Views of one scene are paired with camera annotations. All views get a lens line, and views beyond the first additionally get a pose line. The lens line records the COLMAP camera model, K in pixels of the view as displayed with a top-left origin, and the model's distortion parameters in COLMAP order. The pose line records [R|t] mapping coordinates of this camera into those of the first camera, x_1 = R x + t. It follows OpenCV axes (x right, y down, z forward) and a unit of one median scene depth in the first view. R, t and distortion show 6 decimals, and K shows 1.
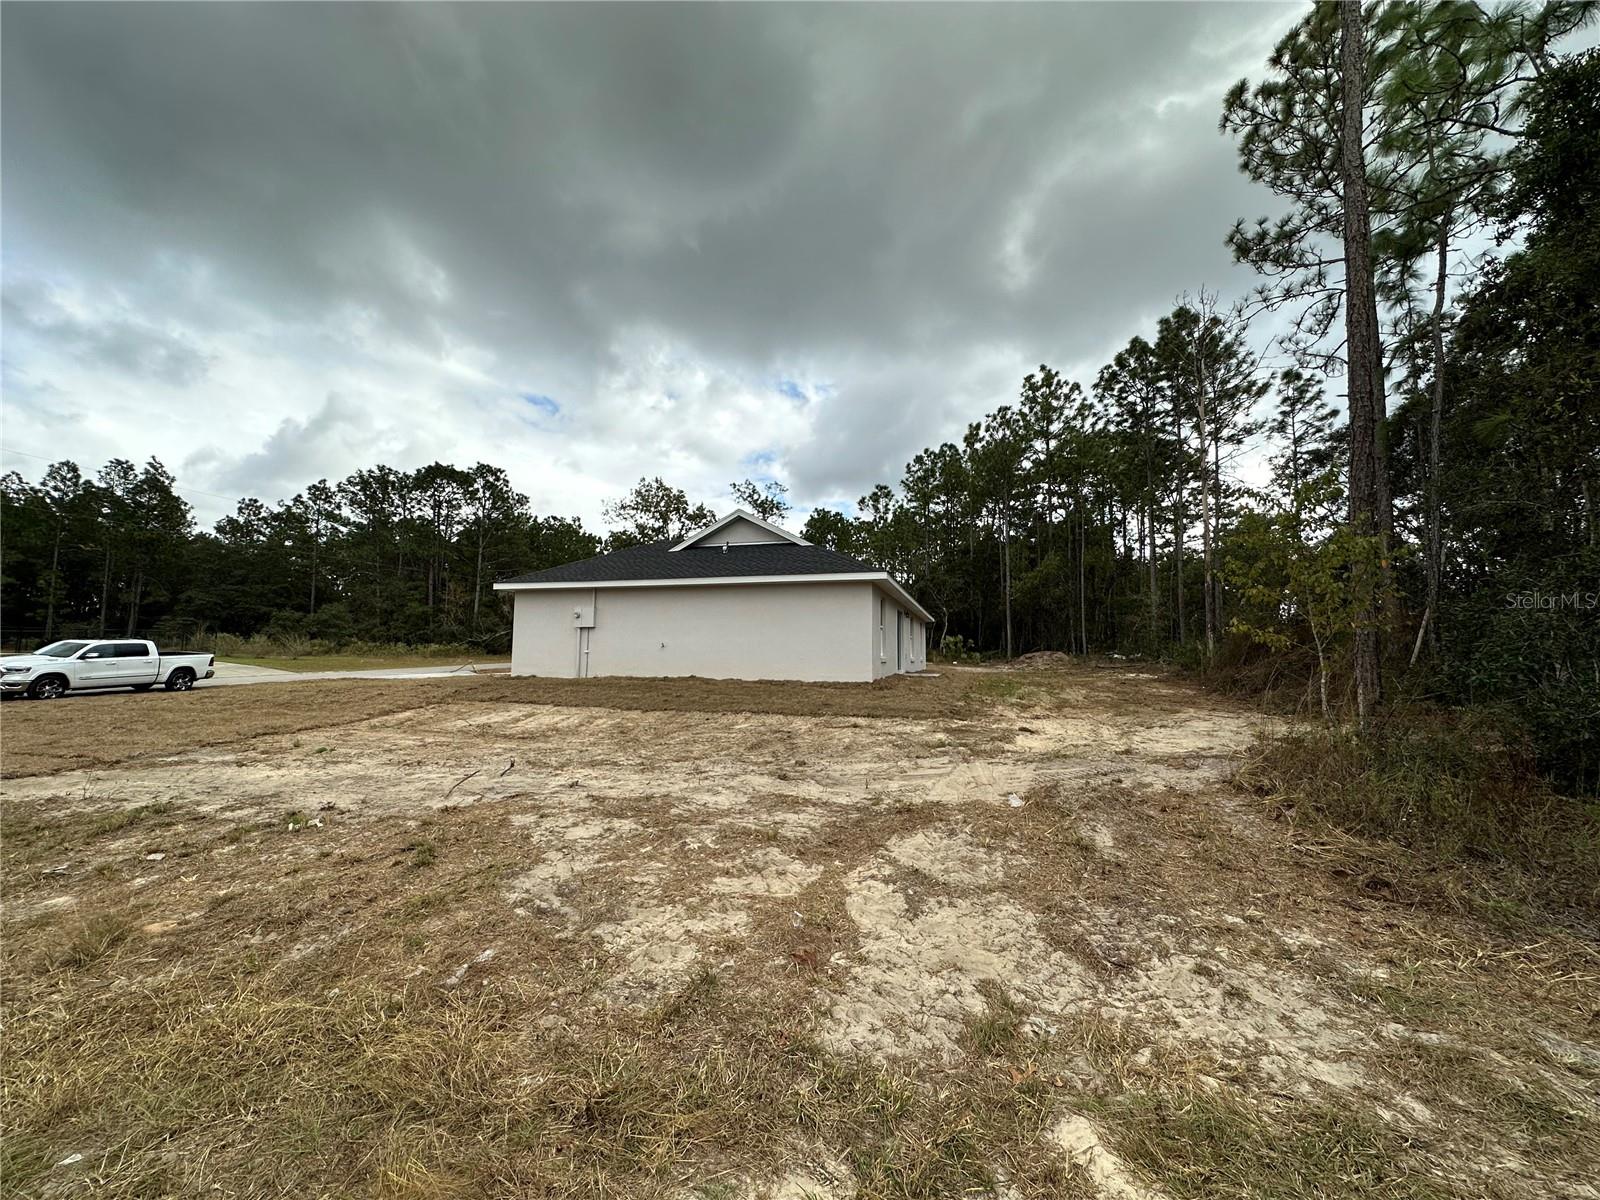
lens RADIAL K [[638.5, 0, 800.0], [0, 638.5, 600.0], [0, 0, 1]] dist [-0.005251, -0.000157]
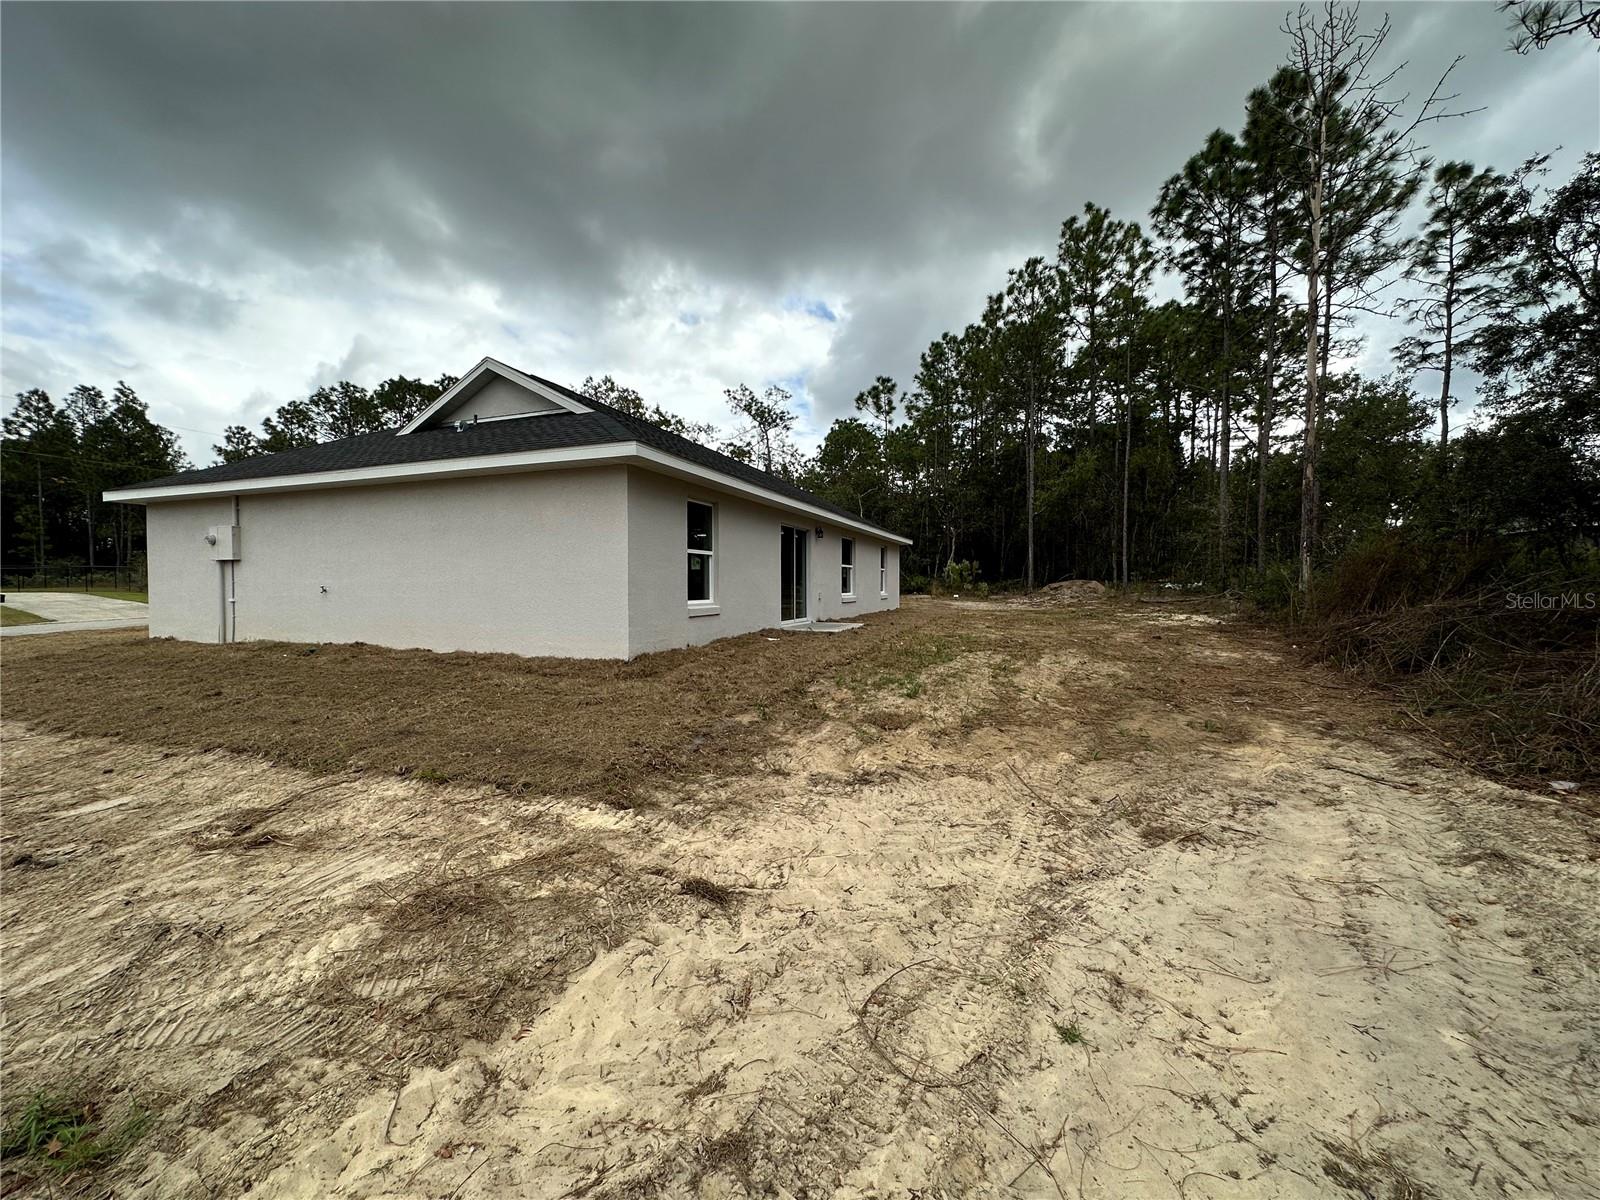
lens RADIAL K [[645.3, 0, 800.0], [0, 645.3, 600.0], [0, 0, 1]] dist [-0.007221, 0.000411]
pose [[0.996793, -0.008041, -0.079612, 0.105240], [0.017130, 0.993315, 0.114155, 0.008146], [0.078162, -0.115152, 0.990268, 0.178514]]
